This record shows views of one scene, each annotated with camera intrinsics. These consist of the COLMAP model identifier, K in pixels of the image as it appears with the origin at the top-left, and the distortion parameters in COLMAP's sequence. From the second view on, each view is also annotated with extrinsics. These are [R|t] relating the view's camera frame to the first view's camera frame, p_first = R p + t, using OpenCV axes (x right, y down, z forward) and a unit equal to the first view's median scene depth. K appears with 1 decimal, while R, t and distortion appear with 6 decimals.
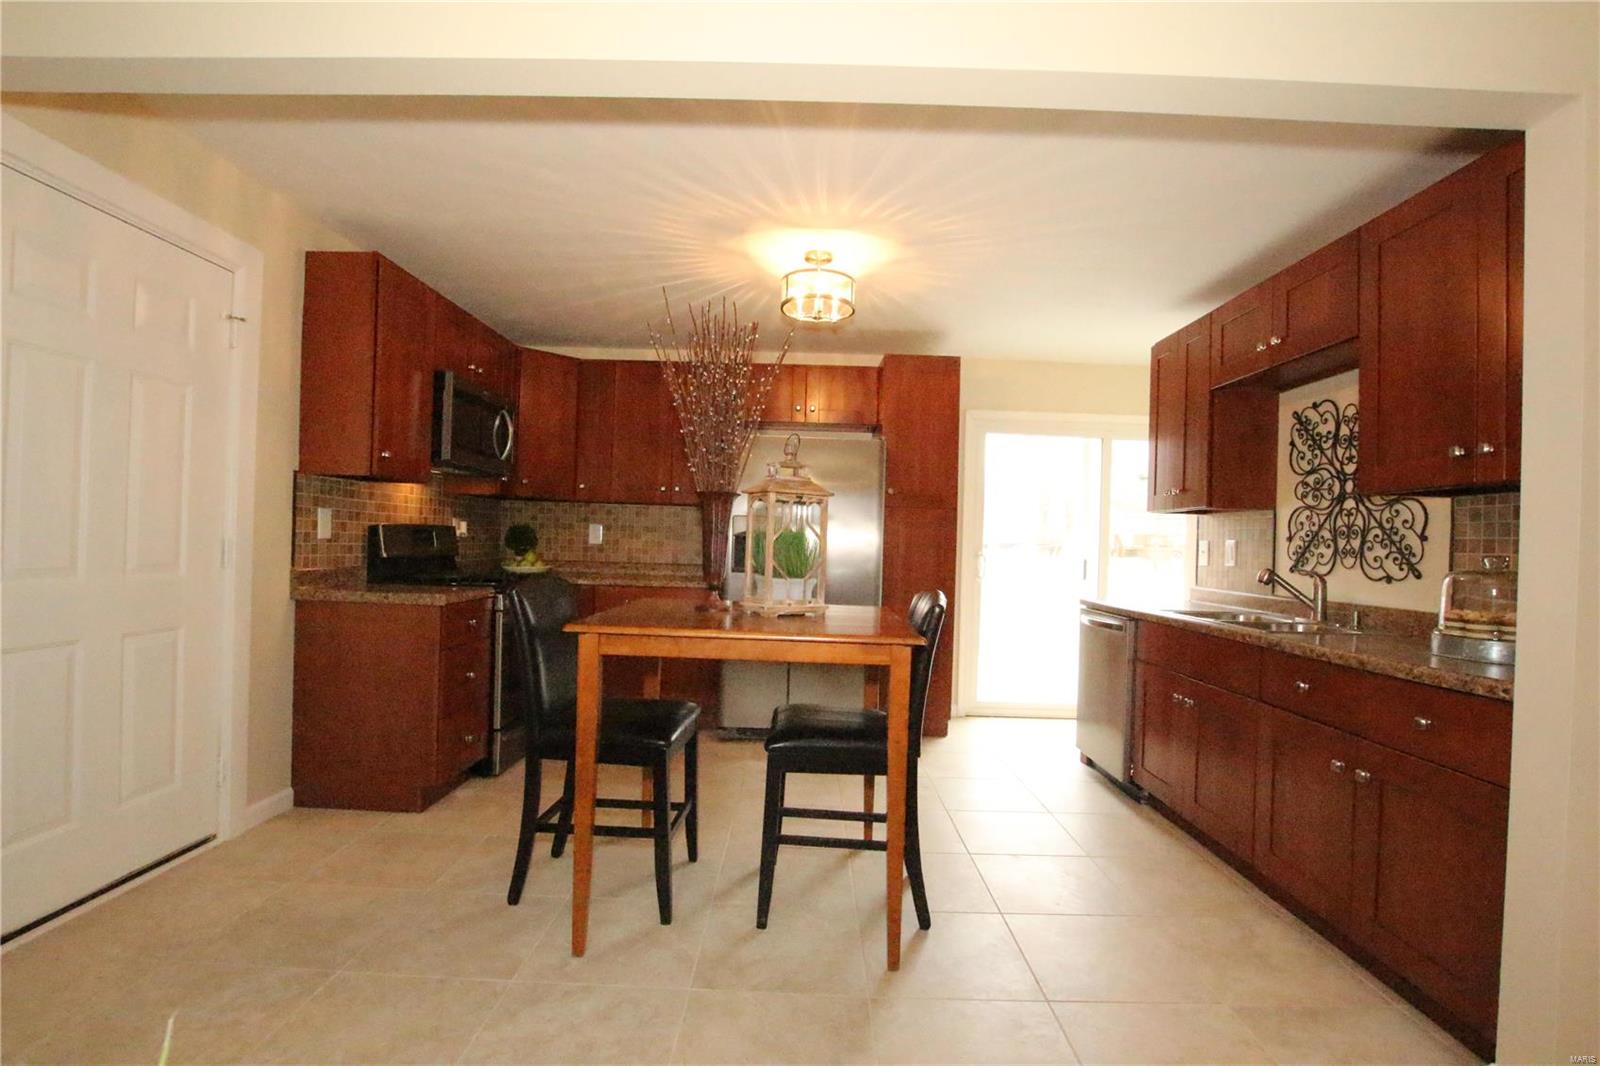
lens RADIAL K [[740.1, 0, 800.0], [0, 740.1, 533.0], [0, 0, 1]] dist [-0.032803, 0.000057]
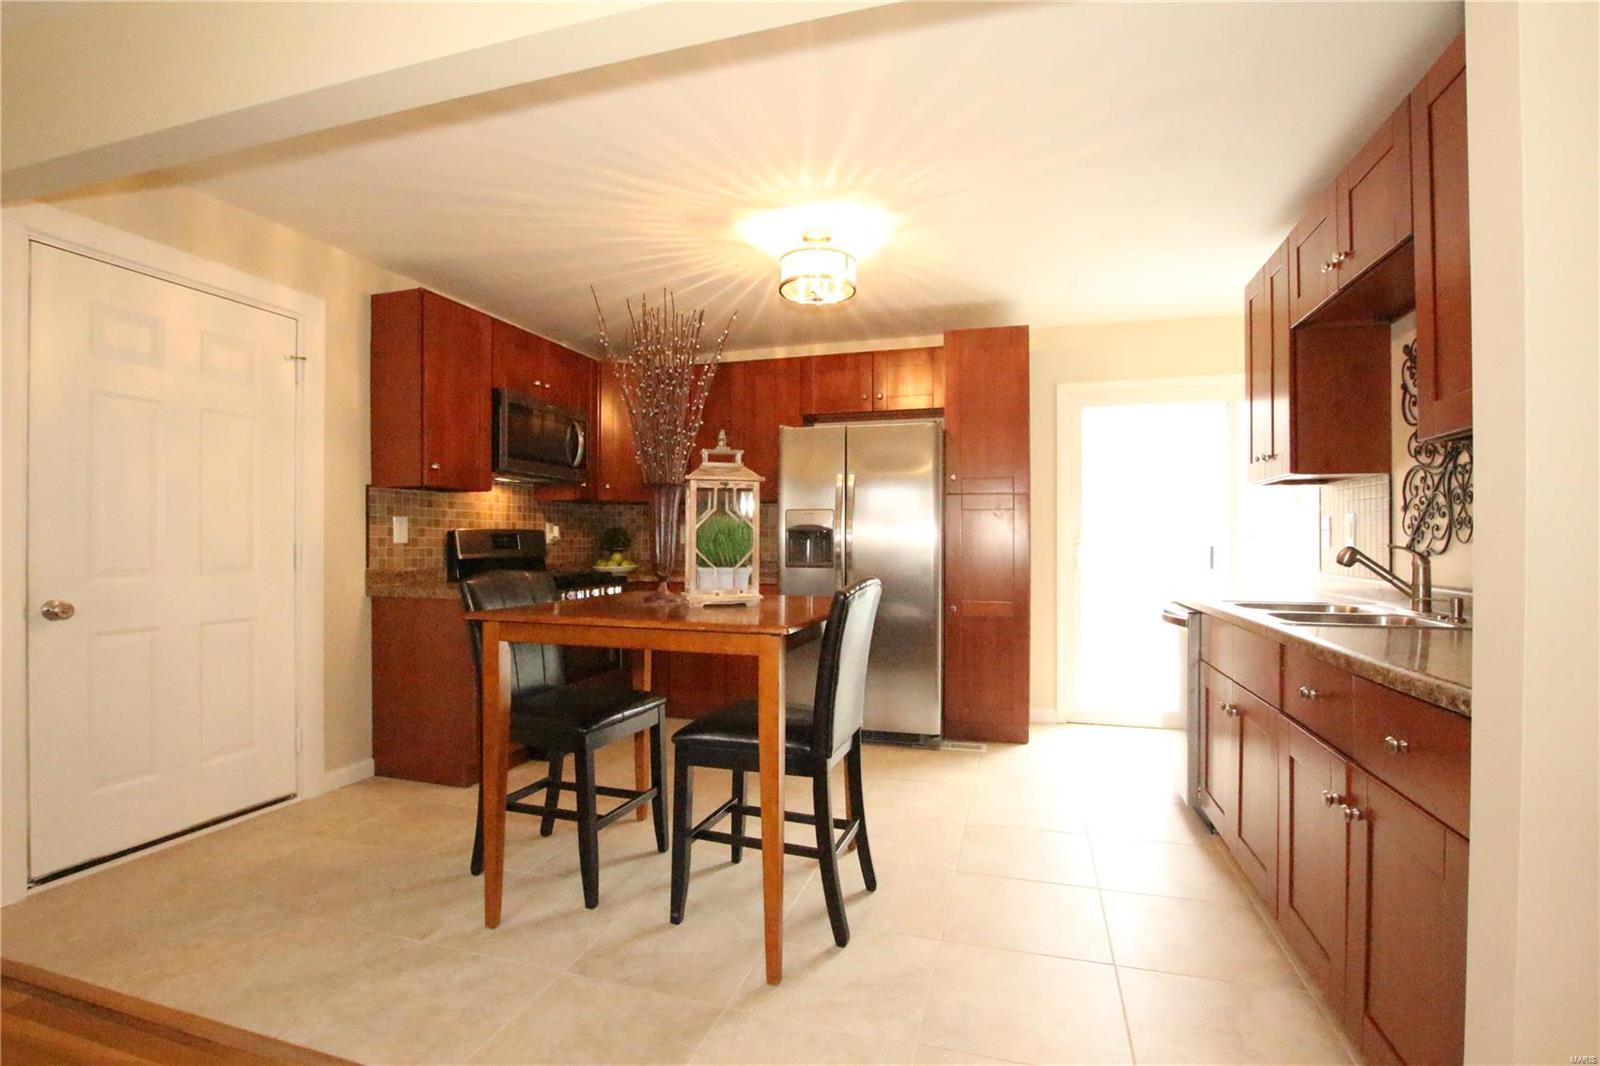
lens RADIAL K [[740.1, 0, 800.0], [0, 740.1, 533.0], [0, 0, 1]] dist [-0.032803, 0.000057]
pose [[0.958609, -0.032572, -0.282855, 0.283107], [0.031594, 0.999469, -0.008020, 0.021314], [0.282966, -0.001248, 0.959129, 0.075876]]
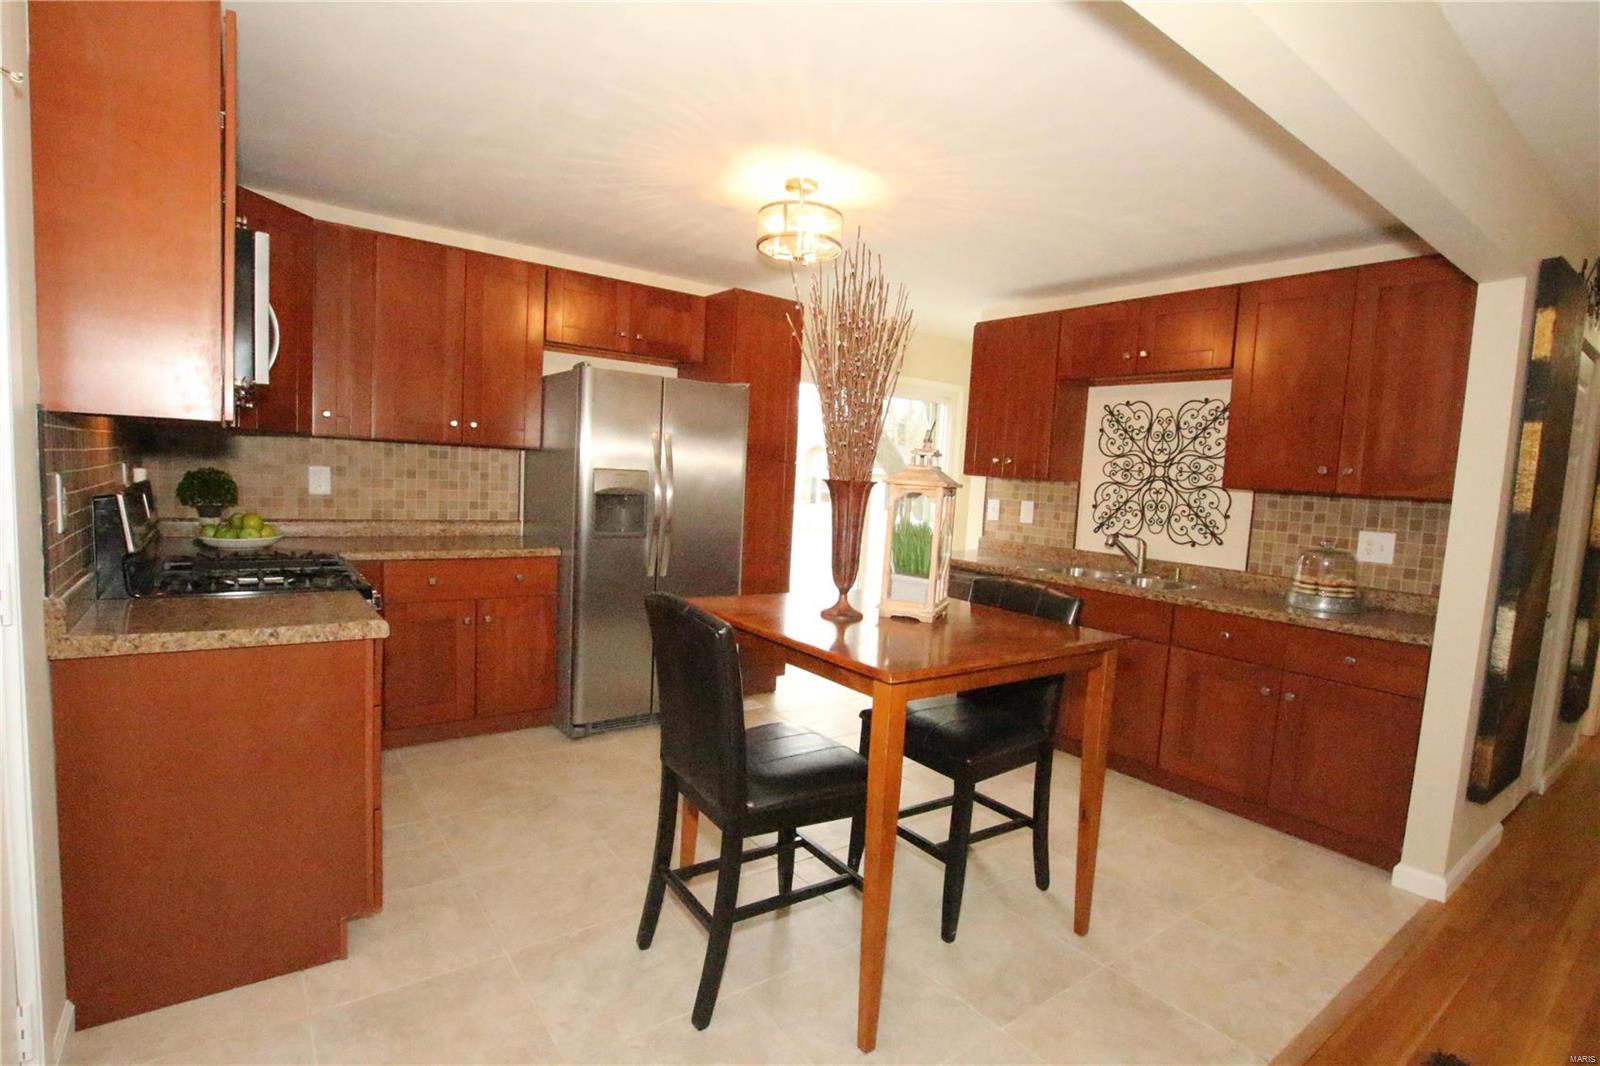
lens RADIAL K [[762.7, 0, 800.0], [0, 762.7, 533.0], [0, 0, 1]] dist [-0.027071, 0.000447]
pose [[0.799410, -0.033463, 0.599853, -0.564239], [-0.039676, 0.993327, 0.108289, -0.071944], [-0.599474, -0.110367, 0.792749, 0.269046]]
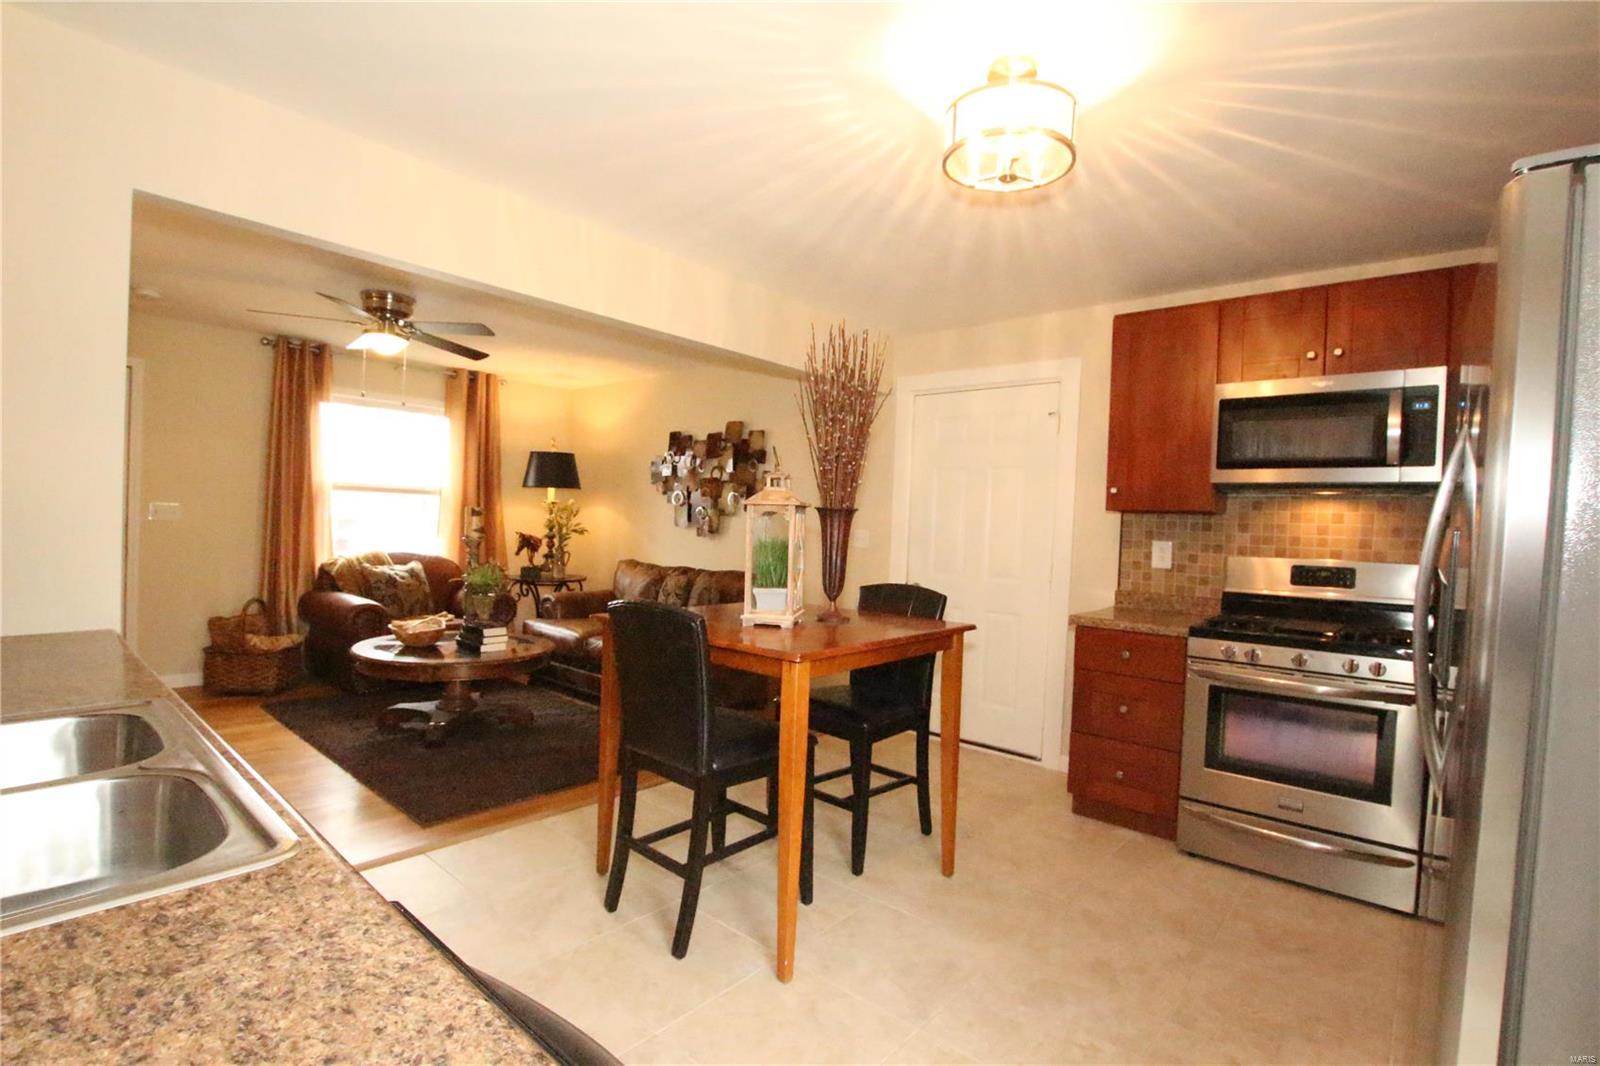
lens RADIAL K [[740.1, 0, 800.0], [0, 740.1, 533.0], [0, 0, 1]] dist [-0.032803, 0.000057]
pose [[-0.649231, -0.043556, -0.759343, 0.586186], [-0.046439, 0.998766, -0.017585, -0.000889], [0.759172, 0.023847, -0.650453, 1.350072]]
